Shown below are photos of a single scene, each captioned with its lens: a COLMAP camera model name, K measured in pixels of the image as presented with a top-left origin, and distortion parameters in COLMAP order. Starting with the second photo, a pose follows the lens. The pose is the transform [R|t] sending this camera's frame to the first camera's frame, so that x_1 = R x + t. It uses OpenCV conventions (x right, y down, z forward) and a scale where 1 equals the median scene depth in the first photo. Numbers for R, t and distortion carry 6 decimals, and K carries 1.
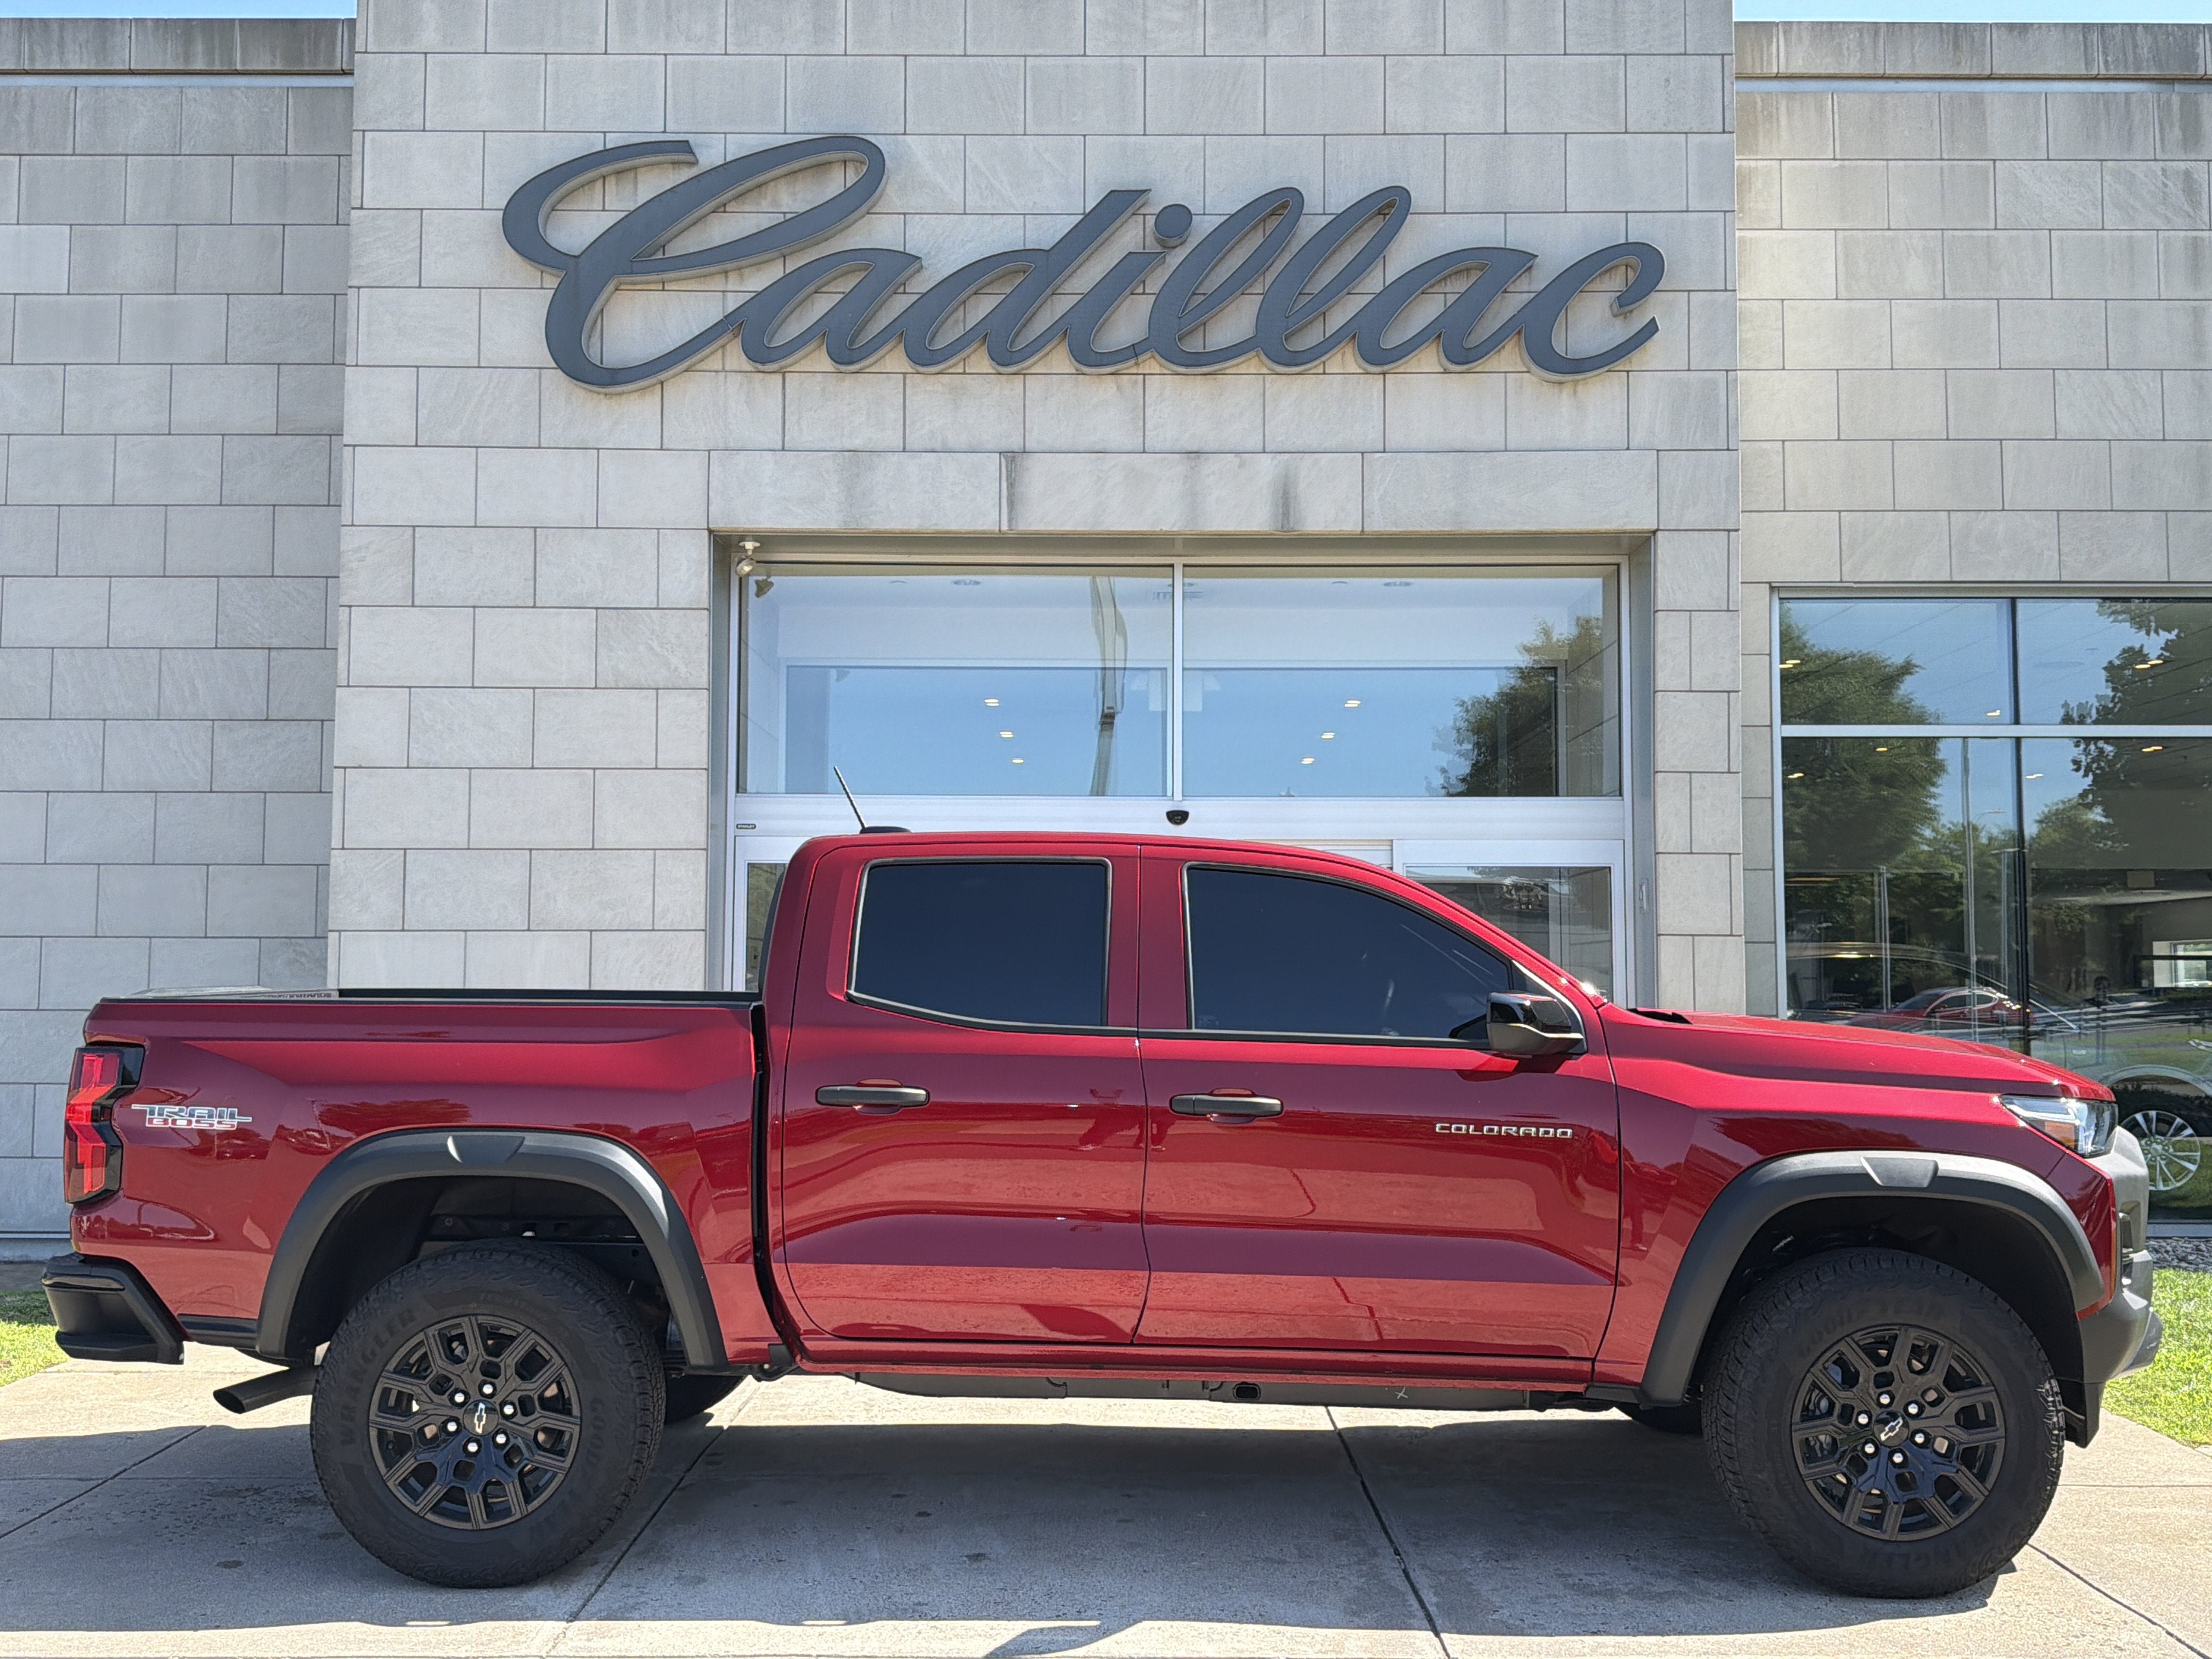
lens RADIAL K [[2005.5, 0, 1107.4], [0, 2005.5, 838.9], [0, 0, 1]] dist [0.185378, -0.401631]
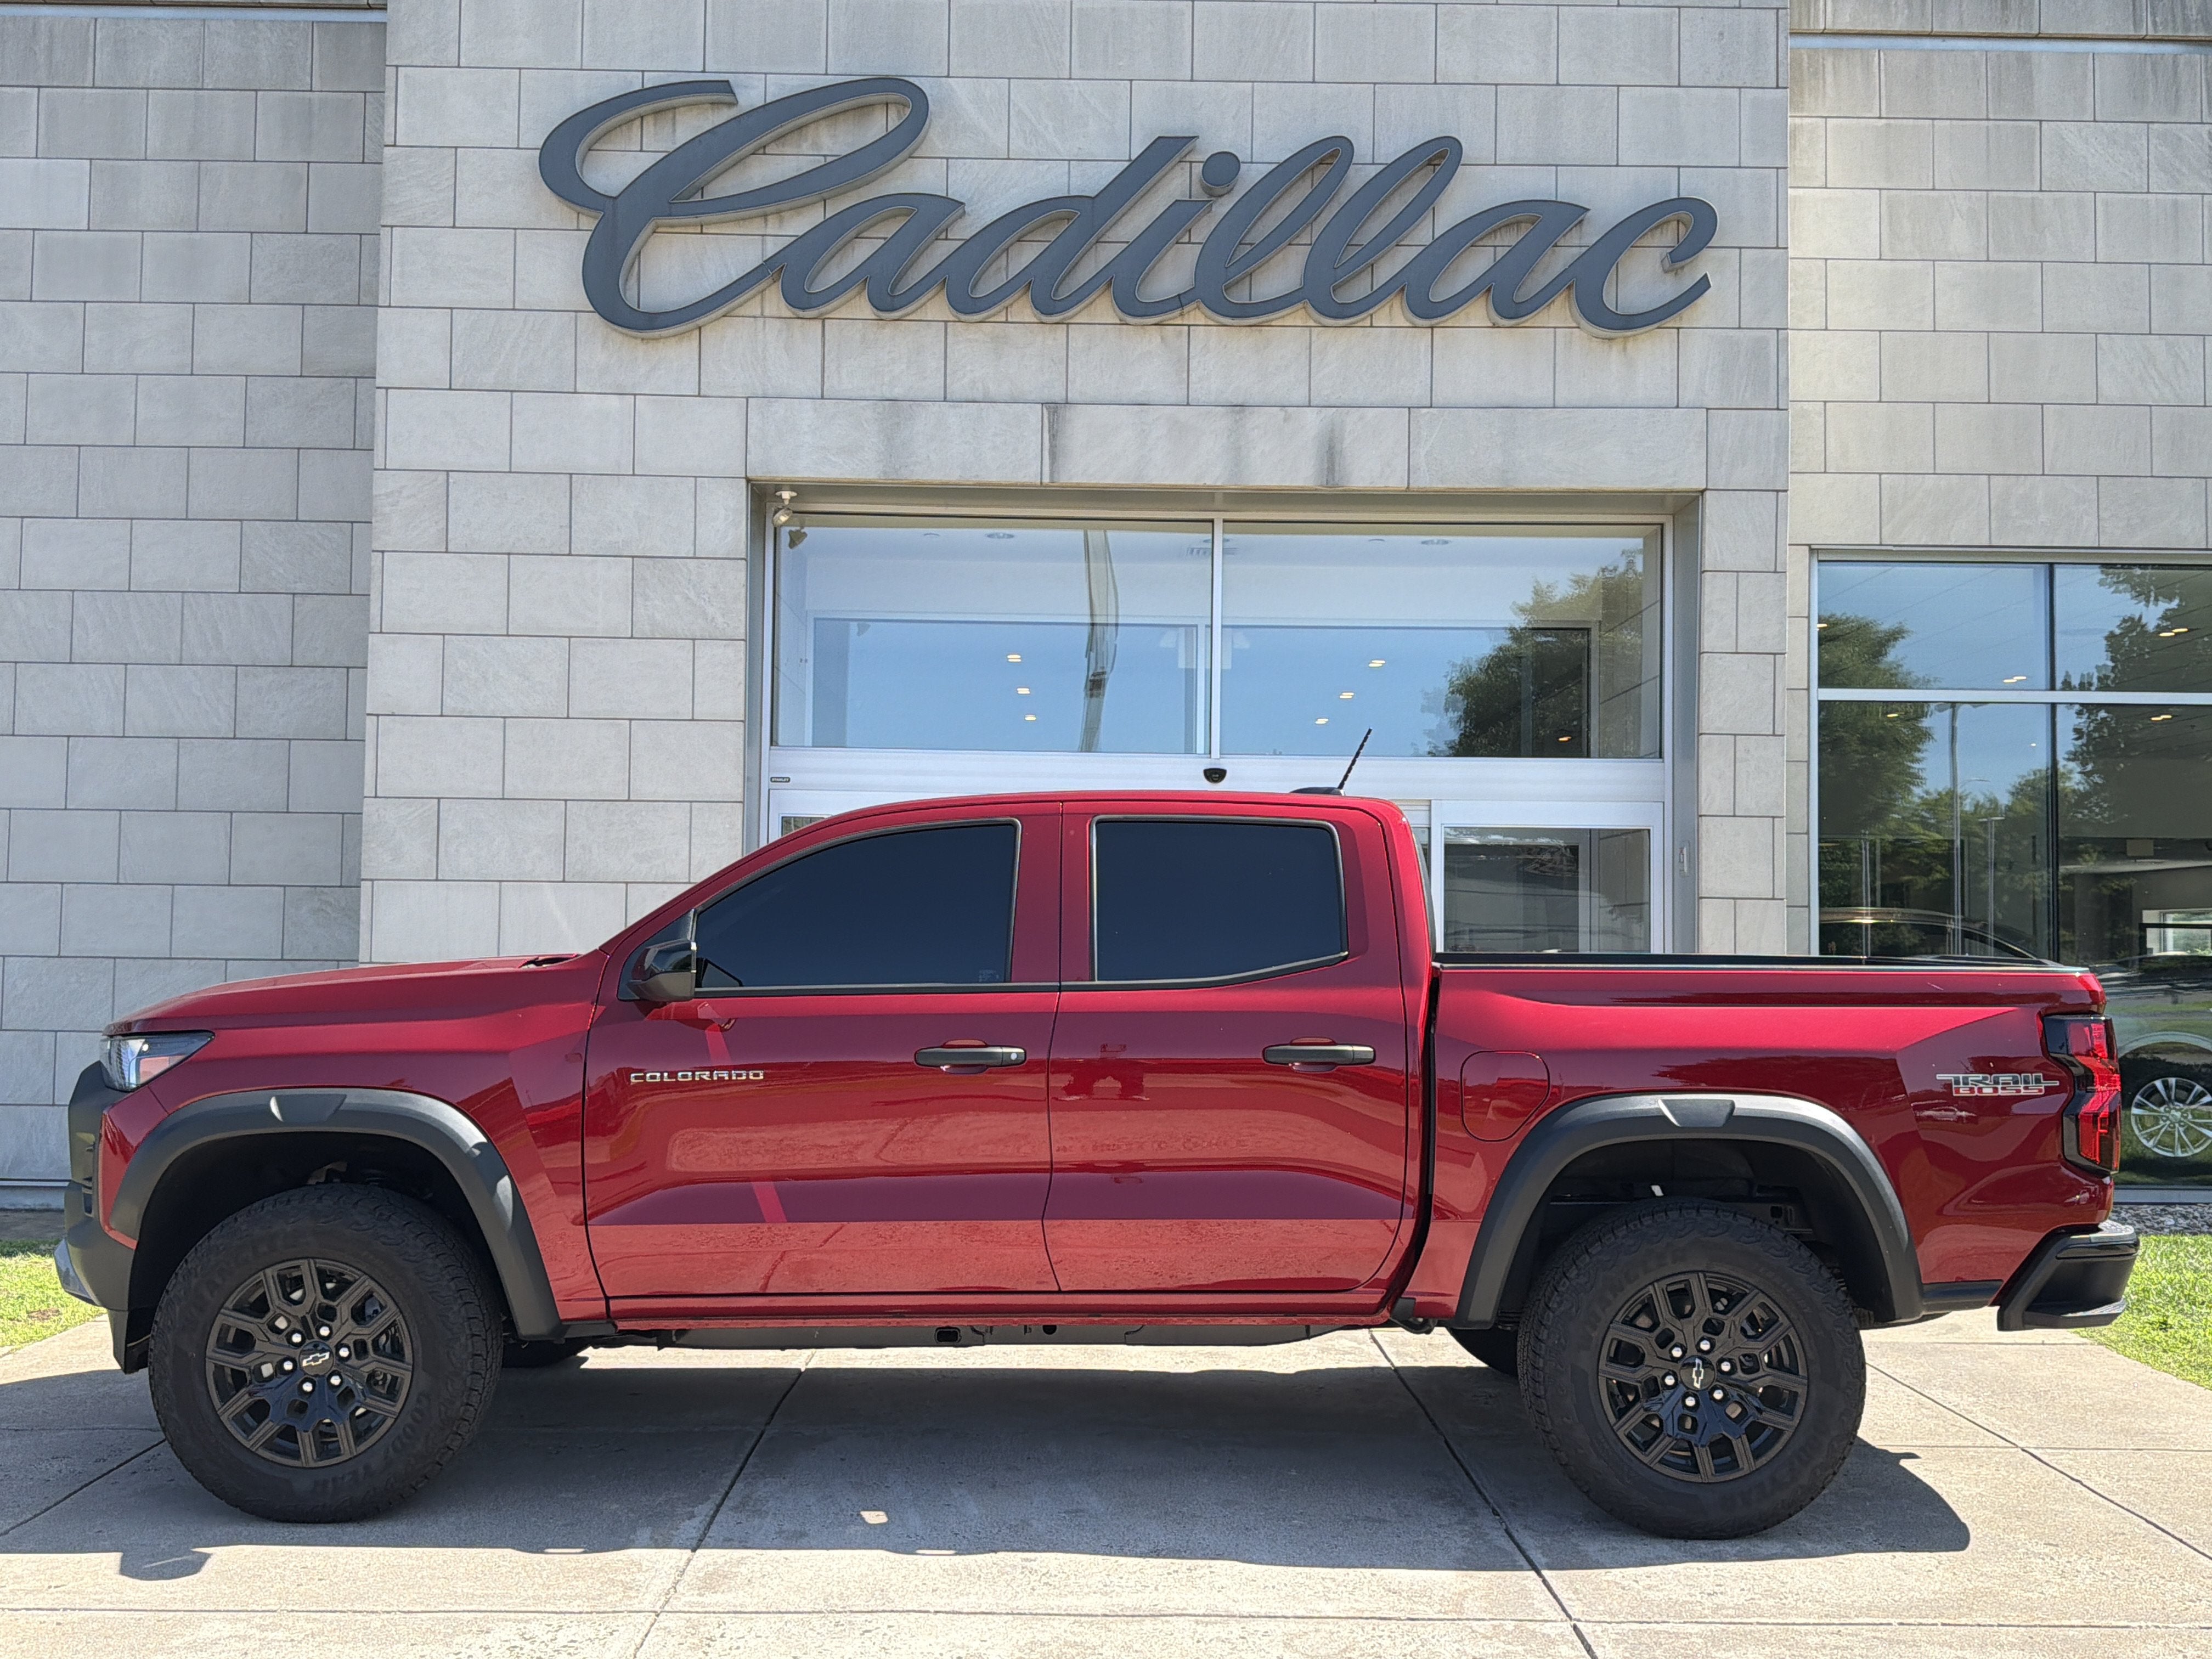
lens RADIAL K [[2005.5, 0, 1107.4], [0, 2005.5, 838.9], [0, 0, 1]] dist [0.185378, -0.401631]
pose [[0.999891, 0.010345, 0.010580, -0.029497], [-0.010552, 0.999749, 0.019753, 0.001701], [-0.010373, -0.019863, 0.999749, 0.007318]]
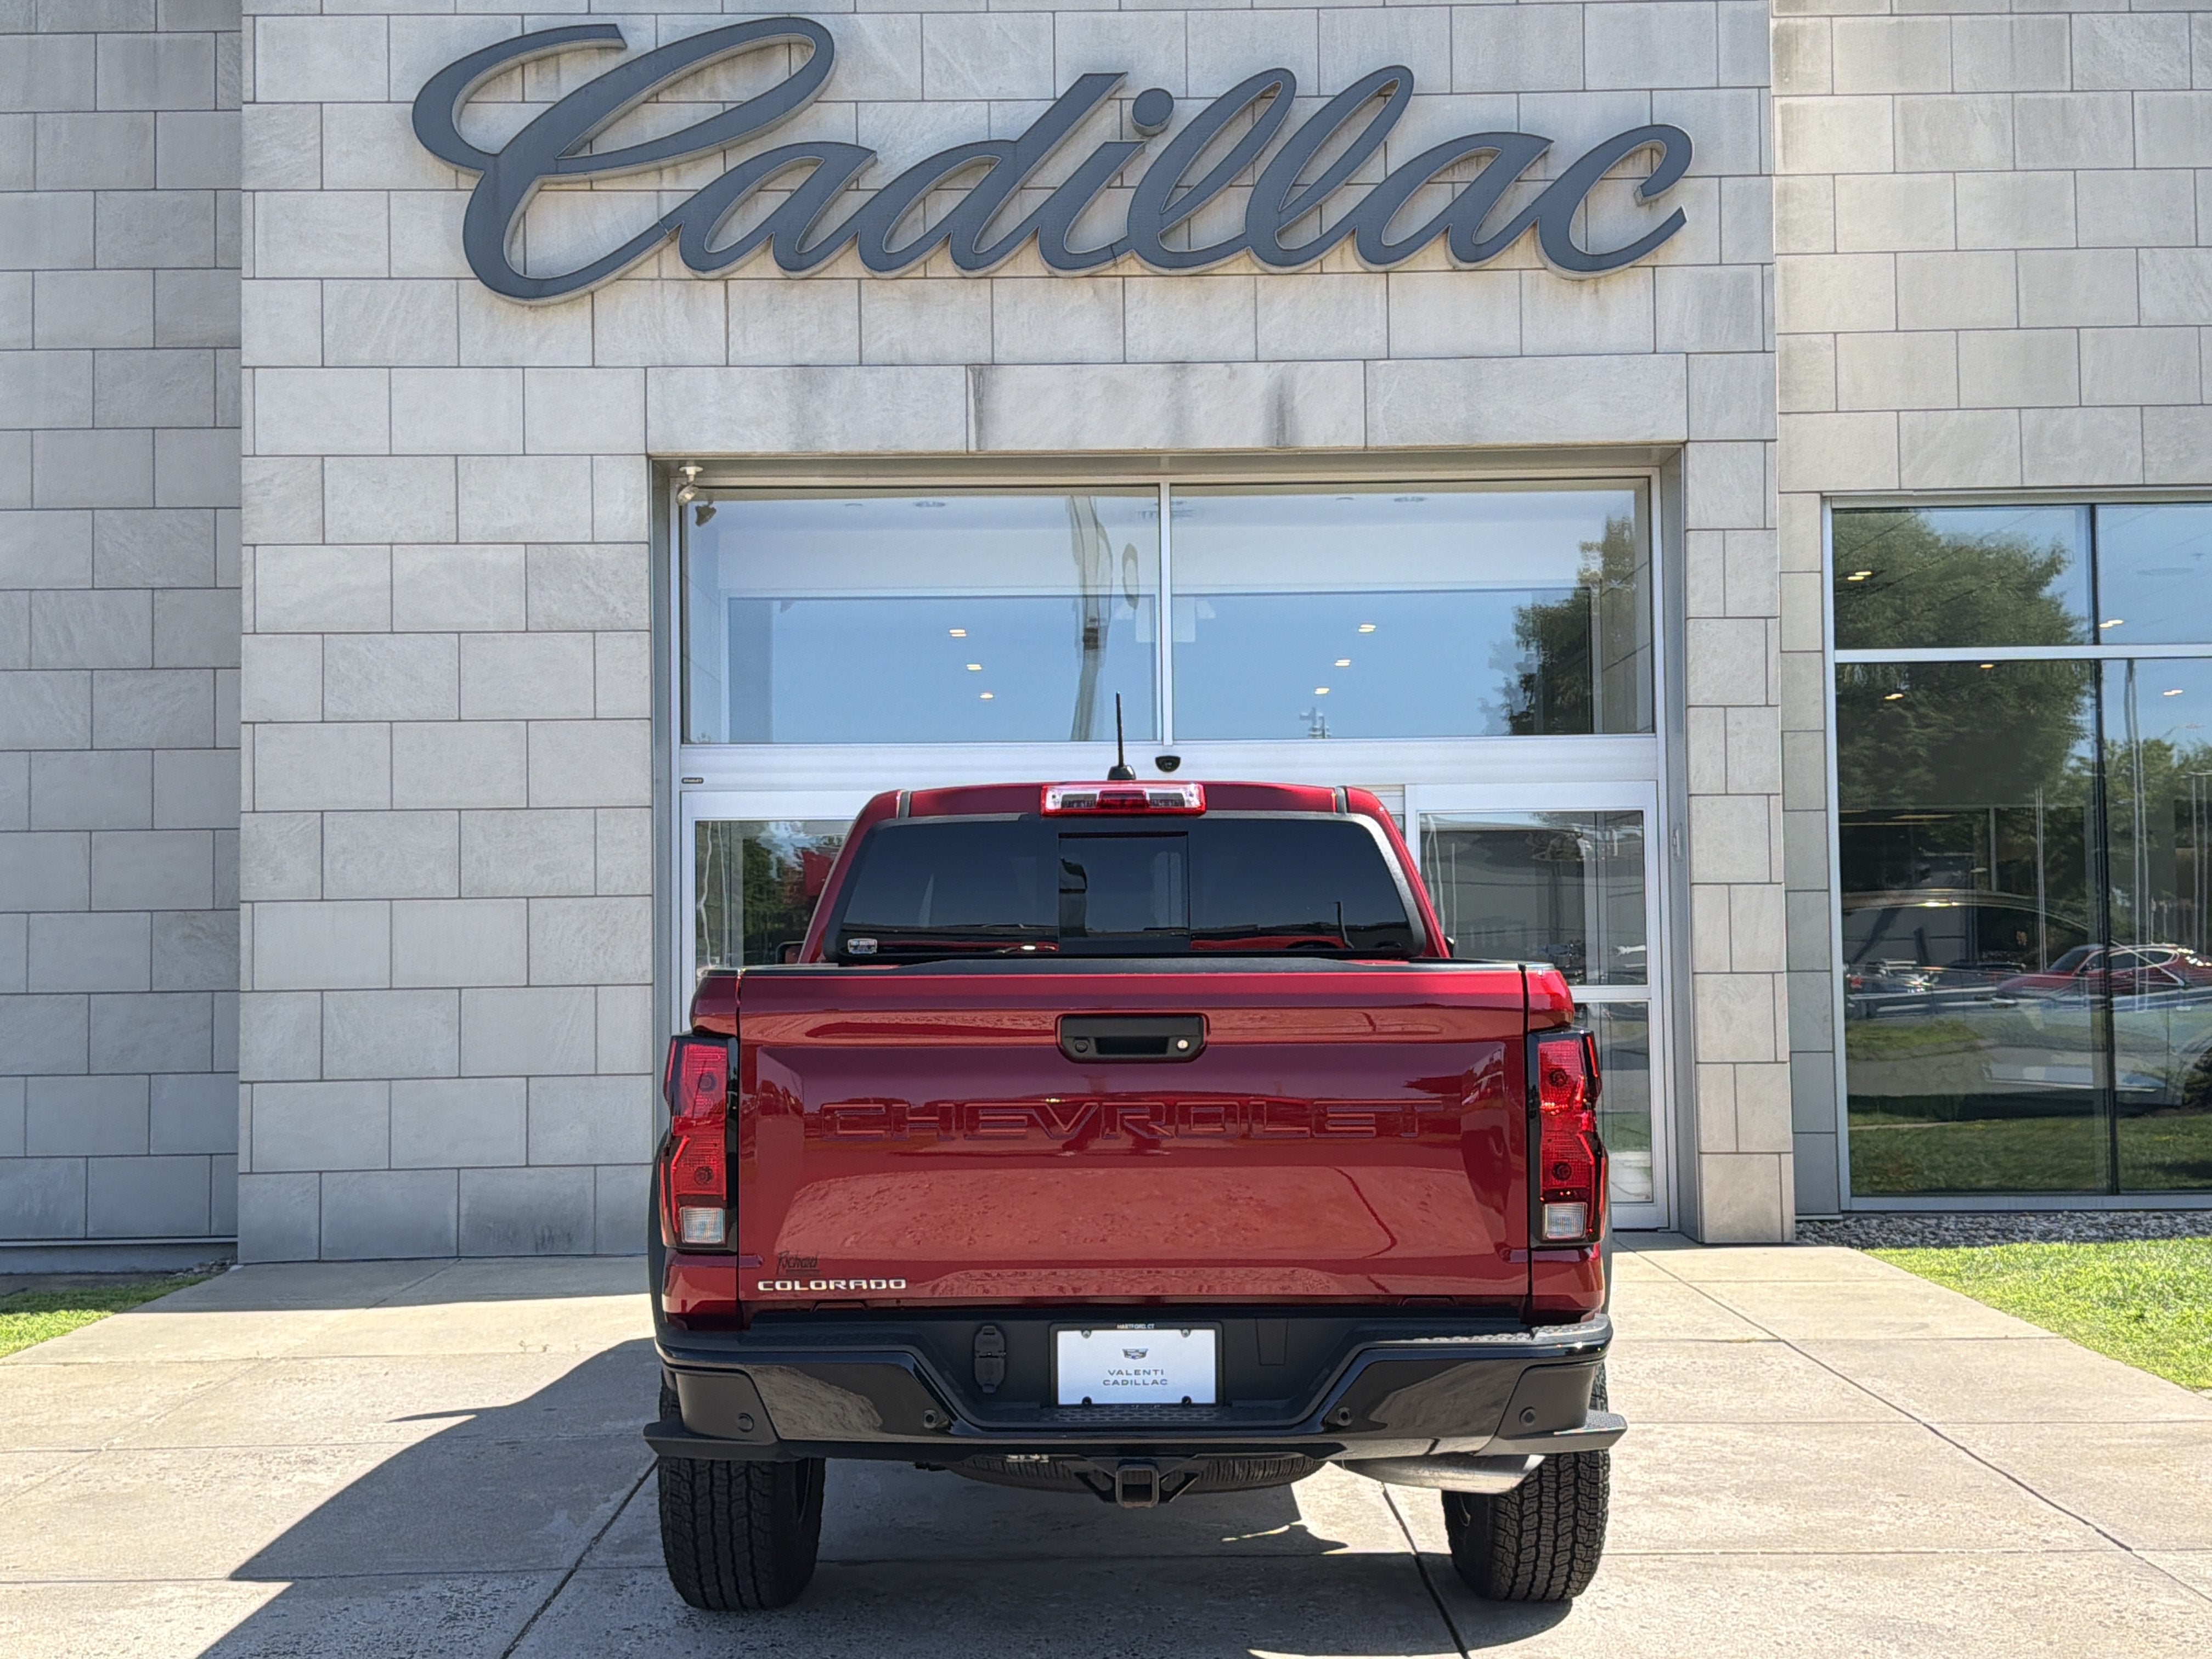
lens RADIAL K [[2480.5, 0, 1113.8], [0, 2480.5, 831.1], [0, 0, 1]] dist [0.177583, -0.365600]
pose [[0.999848, -0.015310, 0.008330, 0.000623], [0.015130, 0.999658, 0.021321, -0.004705], [-0.008653, -0.021192, 0.999738, -0.127632]]
